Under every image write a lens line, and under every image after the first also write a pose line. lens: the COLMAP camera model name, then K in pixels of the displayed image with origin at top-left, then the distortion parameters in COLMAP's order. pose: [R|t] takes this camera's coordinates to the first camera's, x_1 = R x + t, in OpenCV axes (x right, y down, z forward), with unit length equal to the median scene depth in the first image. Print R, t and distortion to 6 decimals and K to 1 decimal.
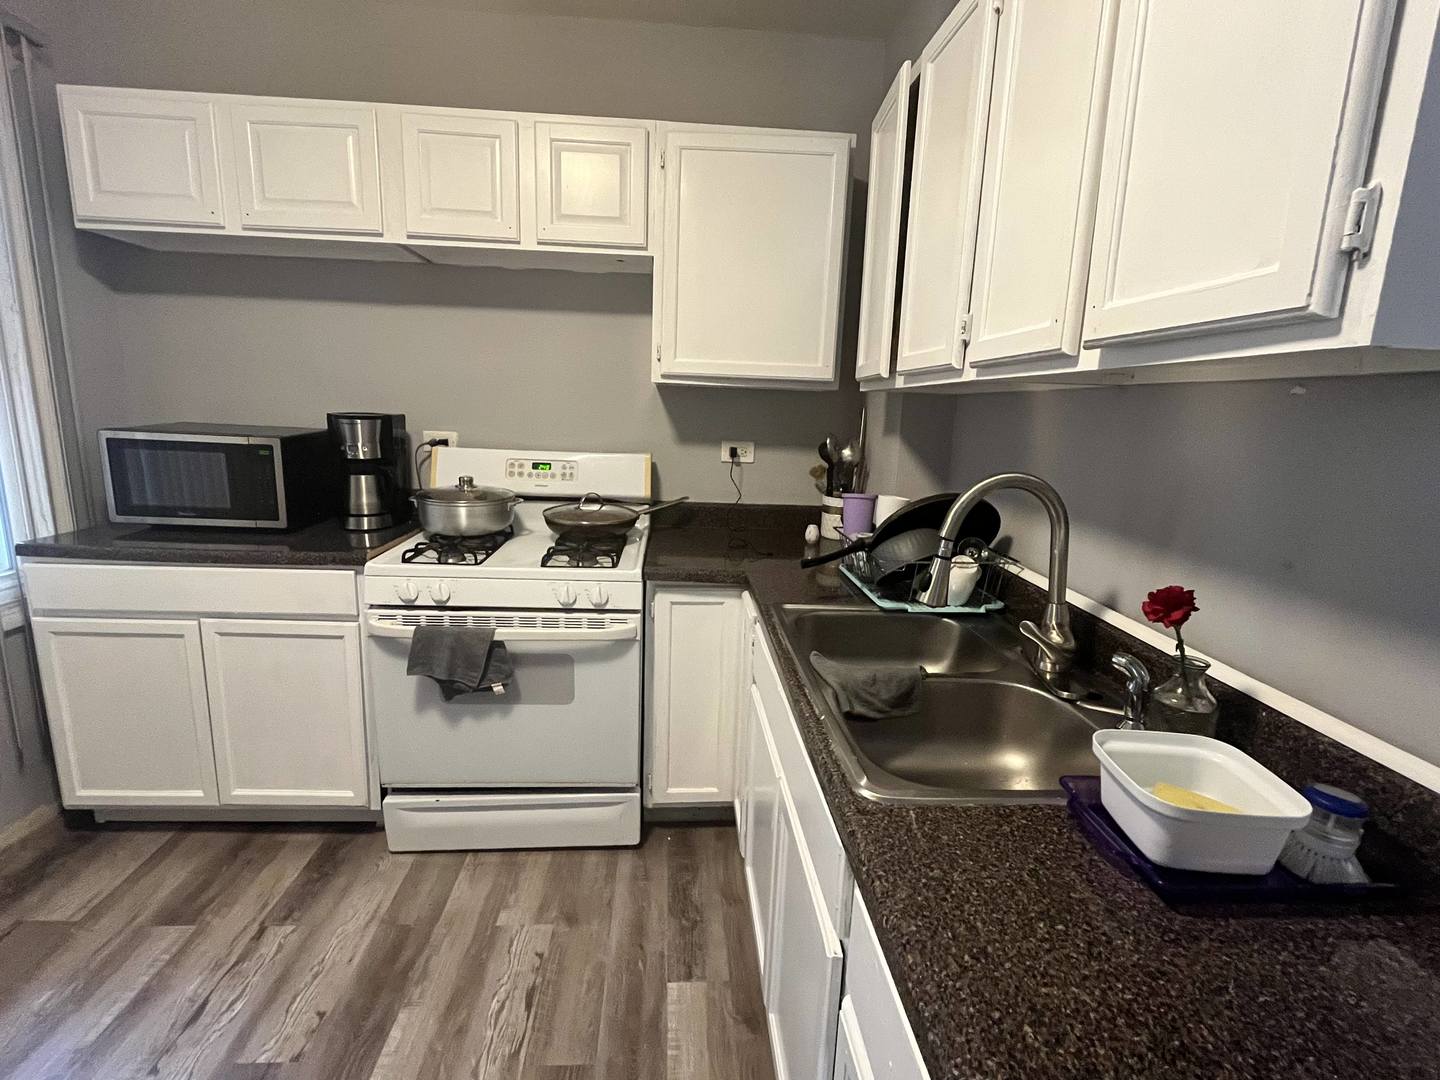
lens RADIAL K [[674.9, 0, 714.0], [0, 674.9, 537.6], [0, 0, 1]] dist [0.008865, -0.001007]
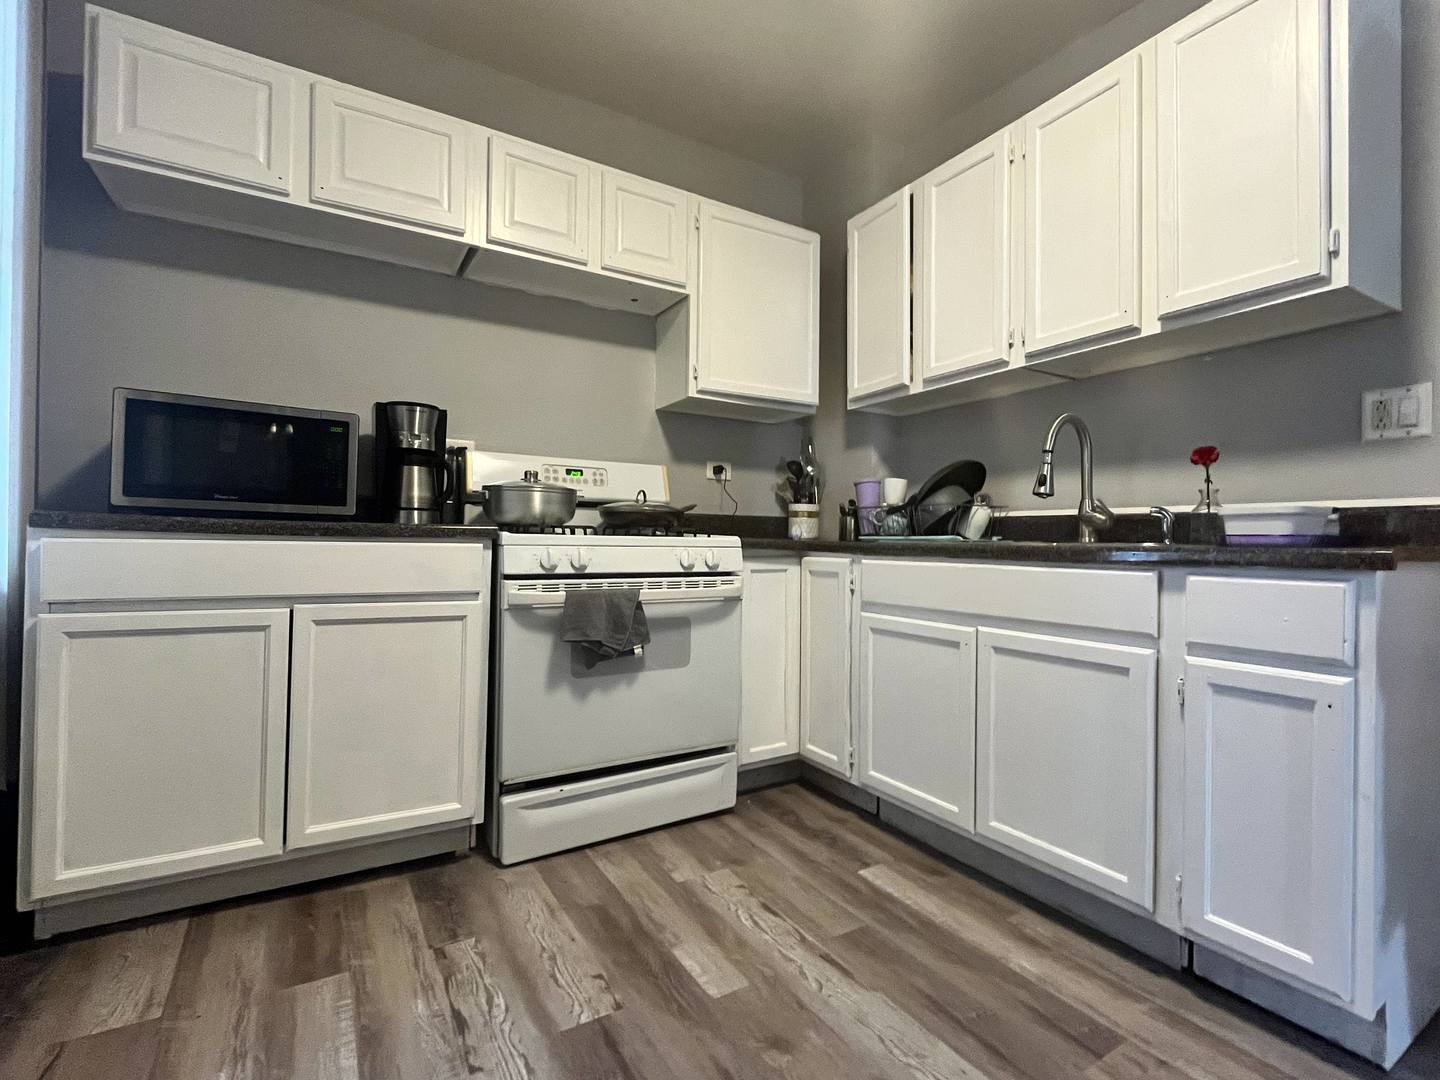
lens RADIAL K [[674.9, 0, 715.6], [0, 674.9, 537.6], [0, 0, 1]] dist [0.008865, -0.001007]
pose [[0.882431, -0.021967, 0.469929, -0.660225], [0.111359, 0.980274, -0.163287, 0.223690], [-0.457072, 0.196420, 0.867470, 0.017432]]
